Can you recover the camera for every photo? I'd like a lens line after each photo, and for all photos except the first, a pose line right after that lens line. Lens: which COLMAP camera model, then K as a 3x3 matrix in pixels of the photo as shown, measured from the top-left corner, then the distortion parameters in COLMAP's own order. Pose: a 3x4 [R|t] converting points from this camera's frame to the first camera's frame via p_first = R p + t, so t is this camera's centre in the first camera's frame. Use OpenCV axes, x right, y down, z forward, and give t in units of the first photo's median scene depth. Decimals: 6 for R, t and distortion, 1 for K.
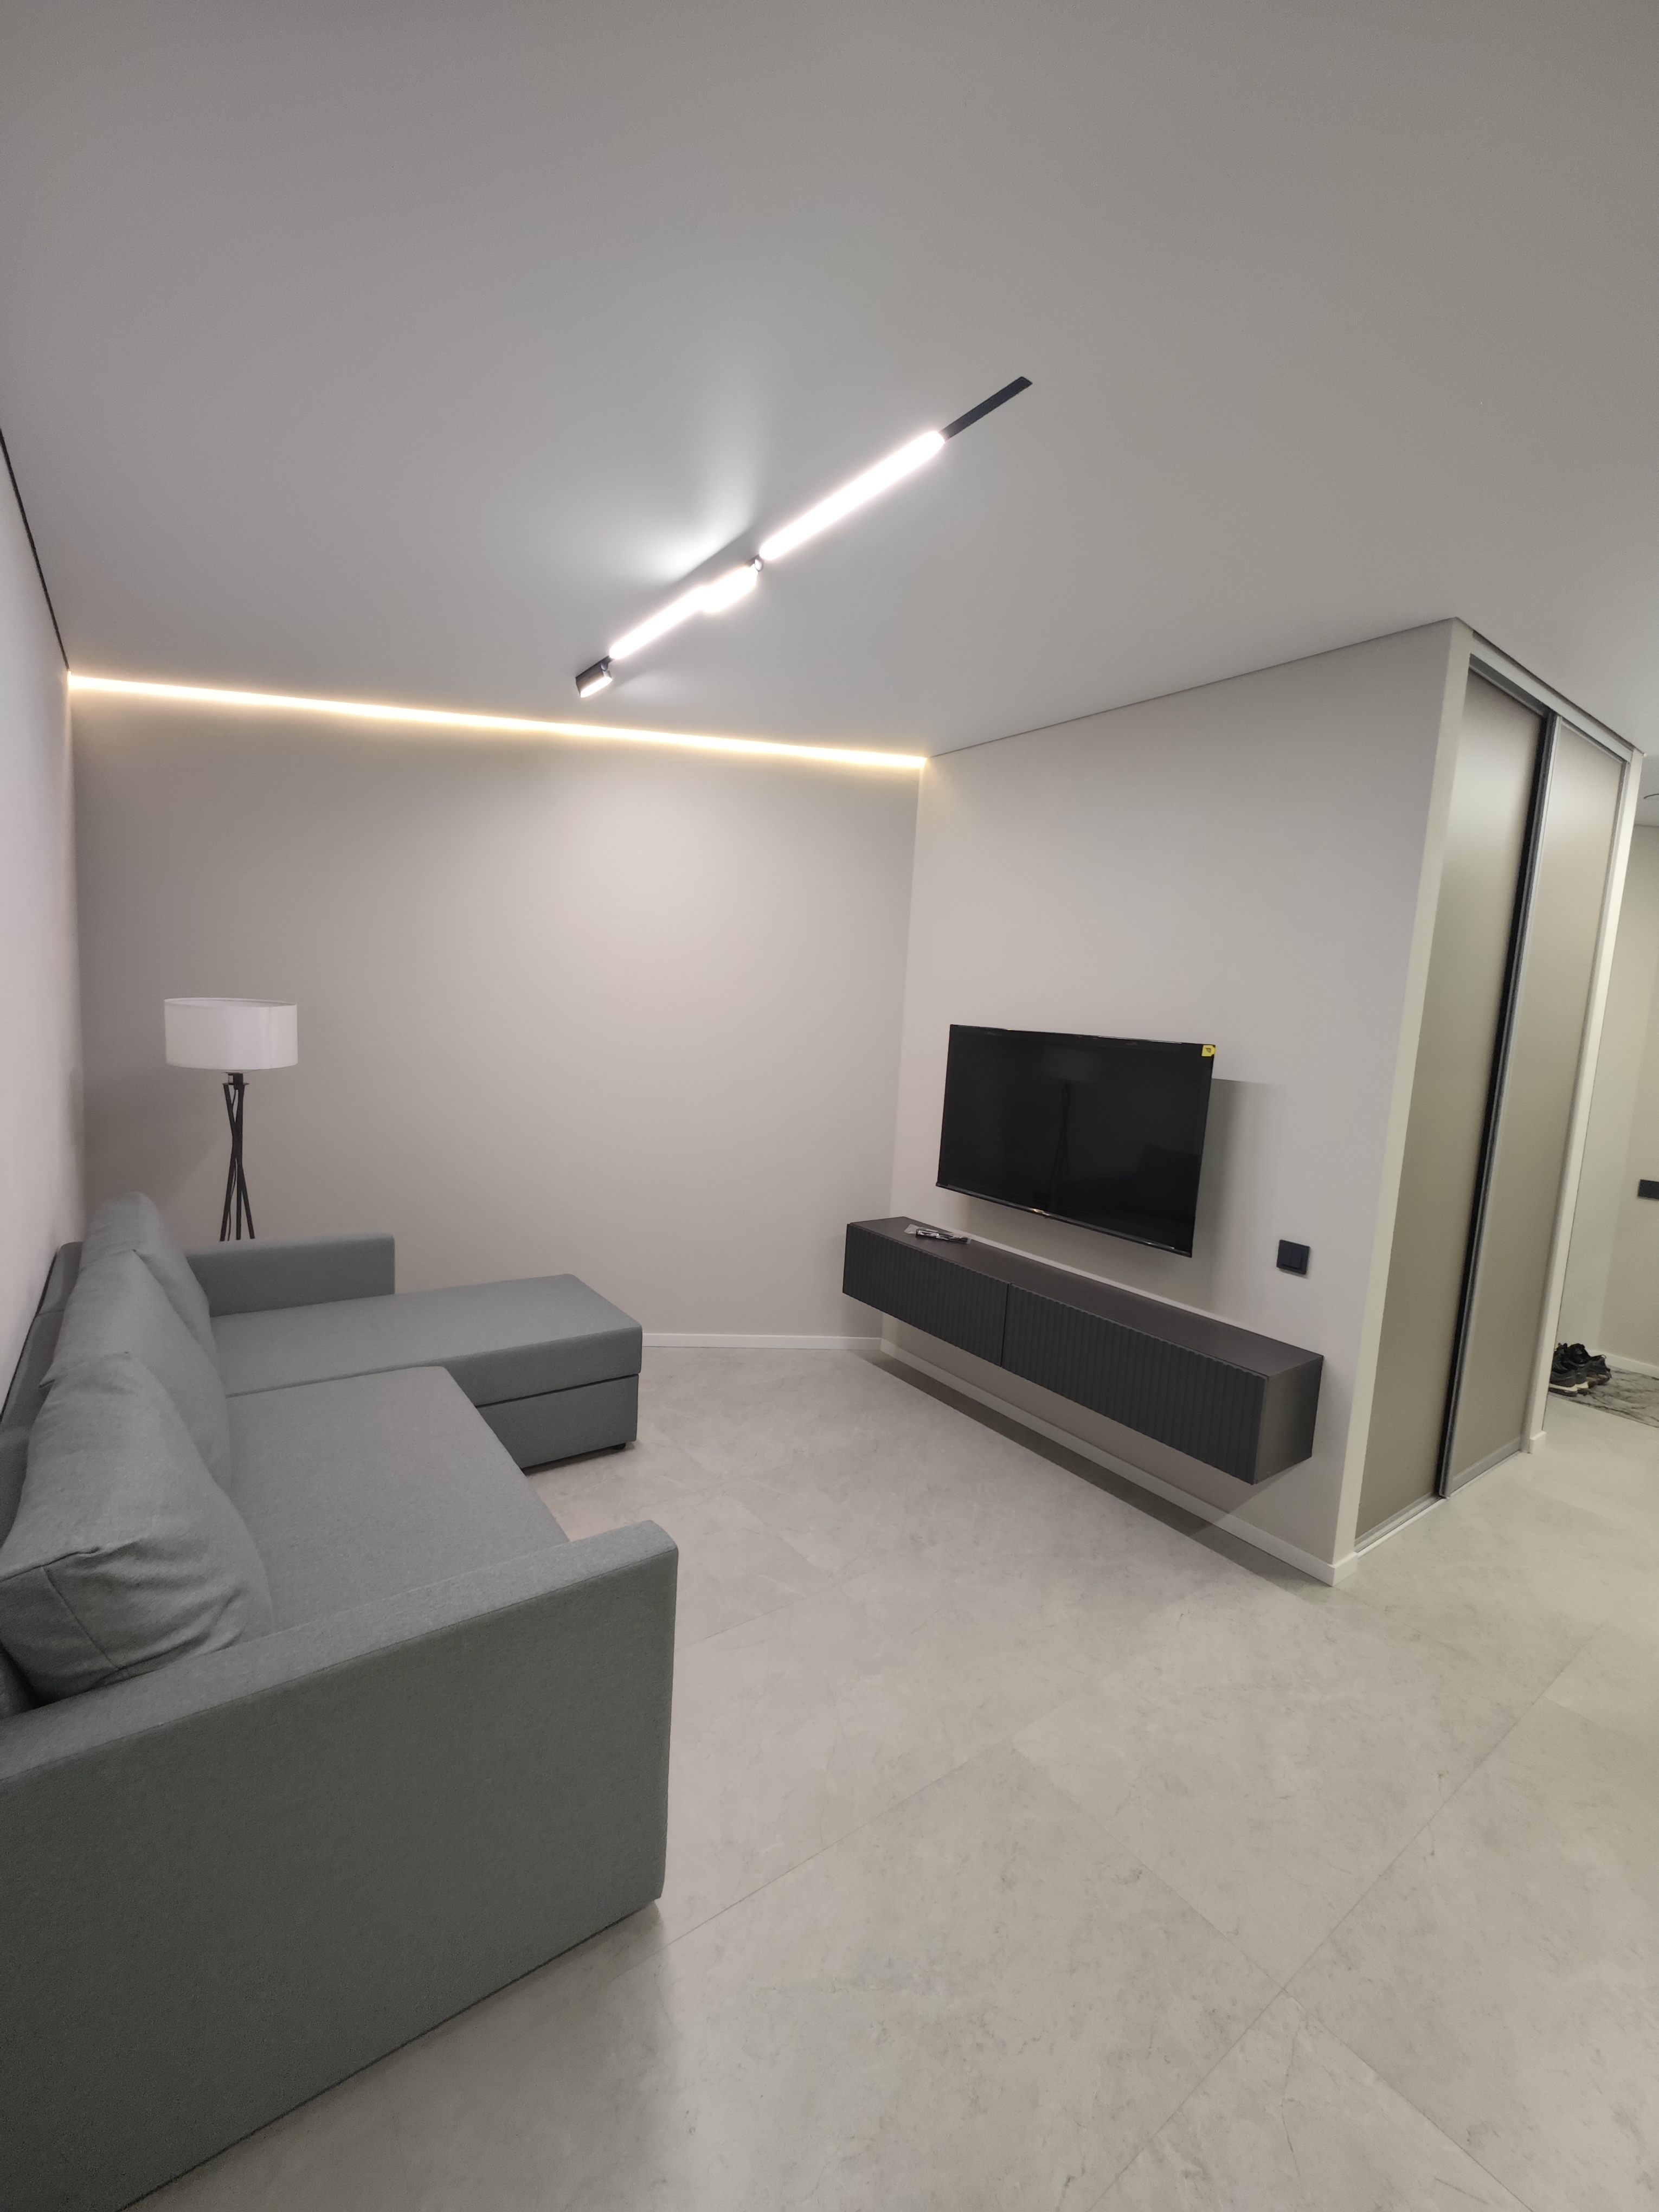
lens RADIAL K [[921.1, 0, 823.3], [0, 921.1, 1107.5], [0, 0, 1]] dist [-0.000771, -0.001331]
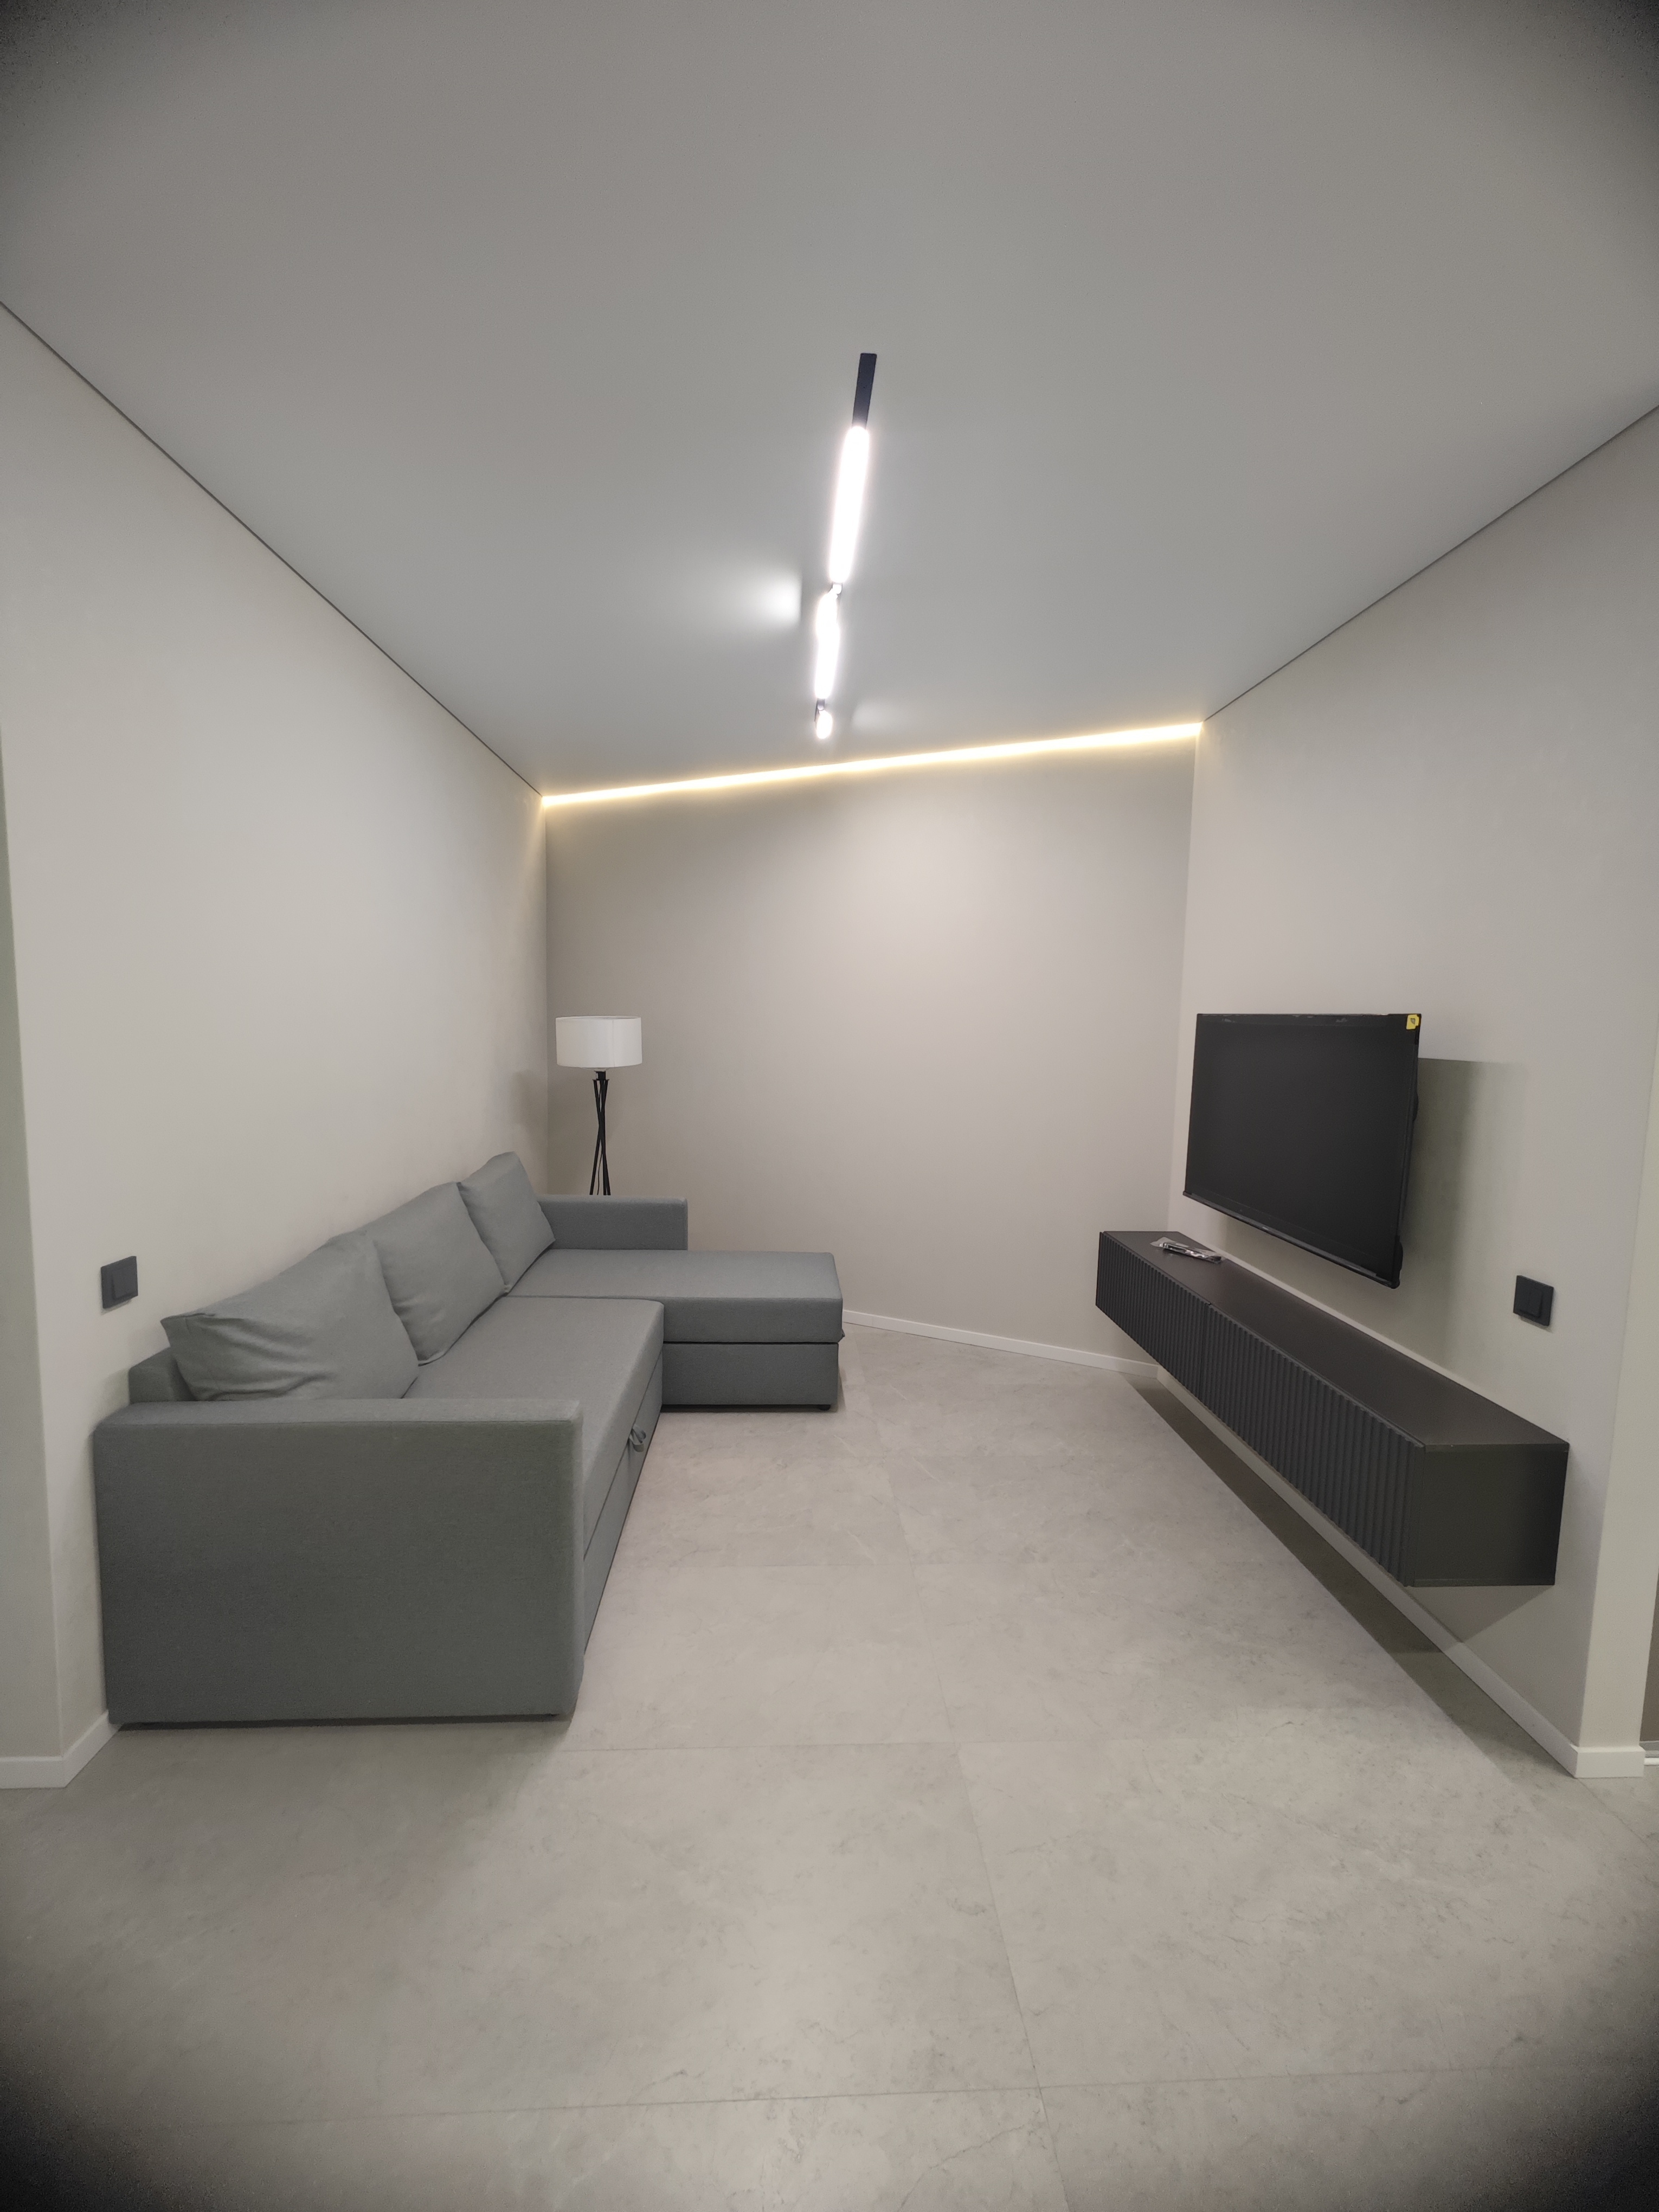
lens RADIAL K [[921.1, 0, 823.3], [0, 921.1, 1107.5], [0, 0, 1]] dist [-0.000771, -0.001331]
pose [[0.835422, 0.011863, -0.549481, 0.424566], [-0.031254, 0.999175, -0.025946, 0.045471], [0.548720, 0.038849, 0.835103, 0.079698]]
